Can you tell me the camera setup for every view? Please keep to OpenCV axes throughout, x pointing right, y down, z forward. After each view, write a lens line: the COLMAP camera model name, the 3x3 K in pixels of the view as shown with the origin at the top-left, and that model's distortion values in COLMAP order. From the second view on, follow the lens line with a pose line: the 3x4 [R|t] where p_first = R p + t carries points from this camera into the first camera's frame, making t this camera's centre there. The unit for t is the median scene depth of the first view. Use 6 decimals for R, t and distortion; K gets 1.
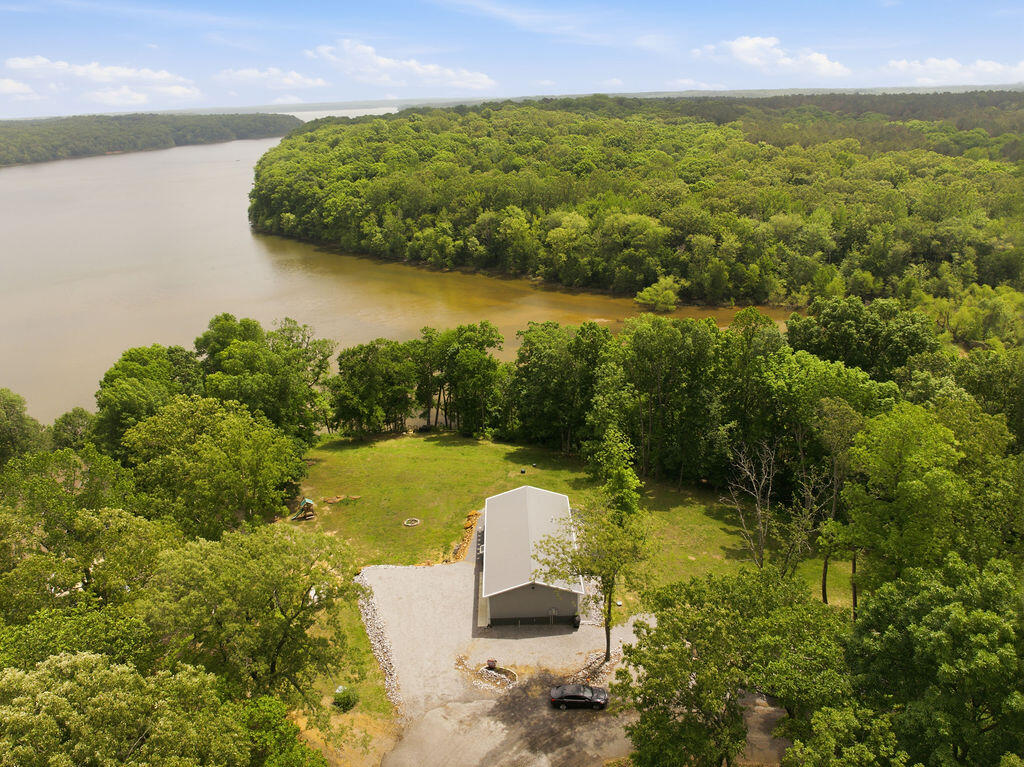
lens RADIAL K [[722.7, 0, 512.0], [0, 722.7, 383.5], [0, 0, 1]] dist [-0.039237, 0.004232]
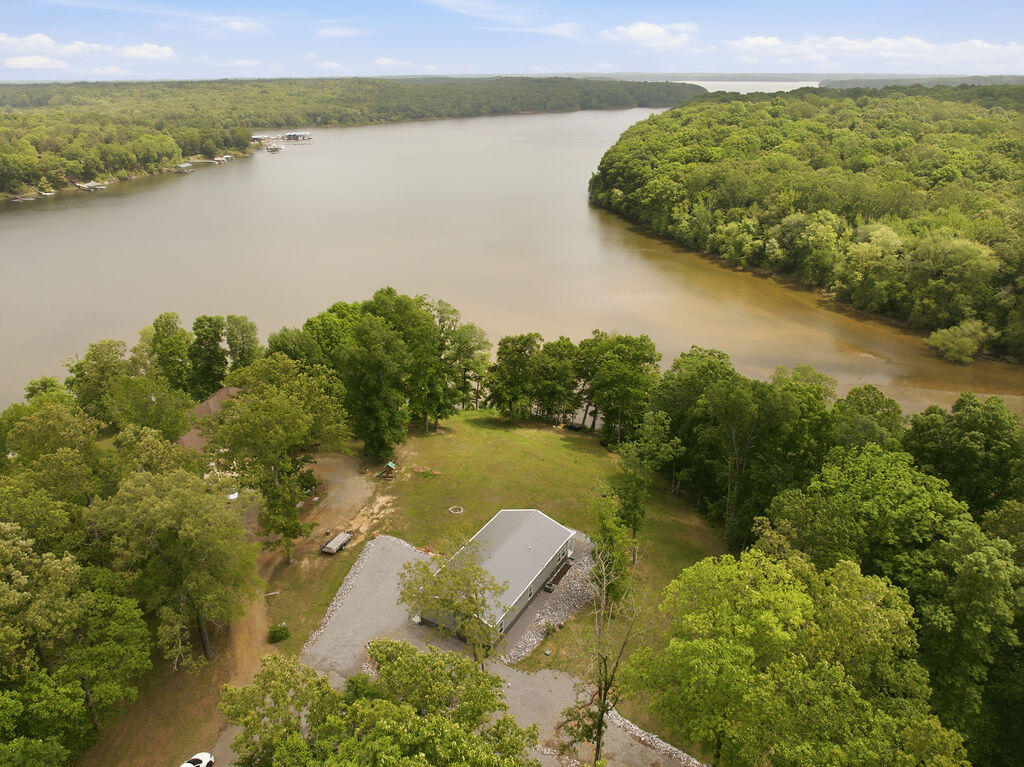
lens RADIAL K [[722.8, 0, 512.0], [0, 722.8, 383.5], [0, 0, 1]] dist [-0.035534, -0.007367]
pose [[0.860782, 0.224520, -0.456776, 0.119608], [-0.207287, 0.974290, 0.088269, -0.032502], [0.464851, 0.018703, 0.885191, 0.026221]]
